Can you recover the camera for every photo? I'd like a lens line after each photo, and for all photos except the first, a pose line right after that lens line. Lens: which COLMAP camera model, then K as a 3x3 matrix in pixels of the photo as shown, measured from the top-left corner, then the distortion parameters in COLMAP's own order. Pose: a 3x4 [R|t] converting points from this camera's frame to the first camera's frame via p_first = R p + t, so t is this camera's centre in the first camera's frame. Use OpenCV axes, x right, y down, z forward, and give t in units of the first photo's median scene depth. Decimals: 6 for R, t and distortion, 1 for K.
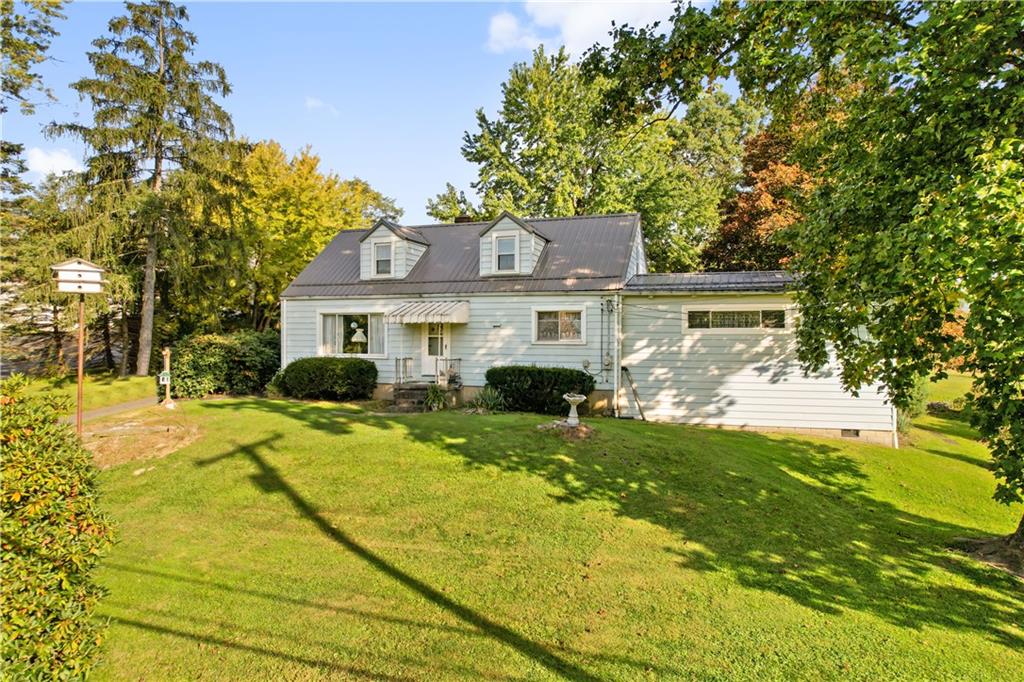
lens RADIAL K [[651.7, 0, 512.1], [0, 651.7, 338.5], [0, 0, 1]] dist [-0.005817, 0.001647]
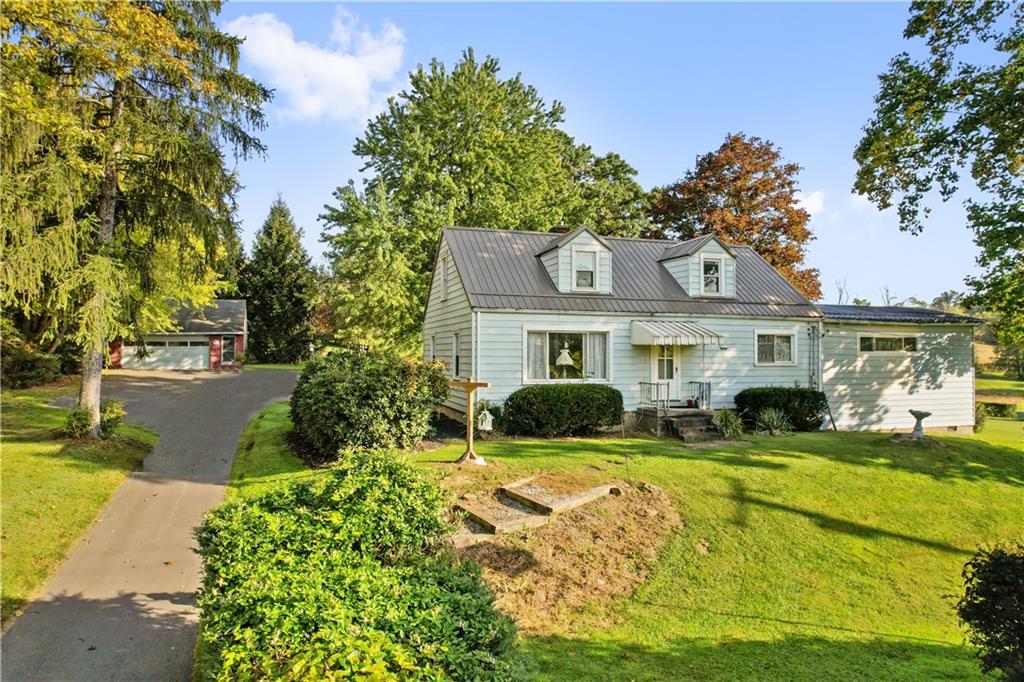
lens RADIAL K [[651.7, 0, 512.0], [0, 651.7, 344.8], [0, 0, 1]] dist [-0.005817, 0.001647]
pose [[0.796347, 0.006392, 0.604806, -0.944150], [-0.000816, 0.999955, -0.009494, -0.015350], [-0.604839, 0.007068, 0.796316, 0.423593]]
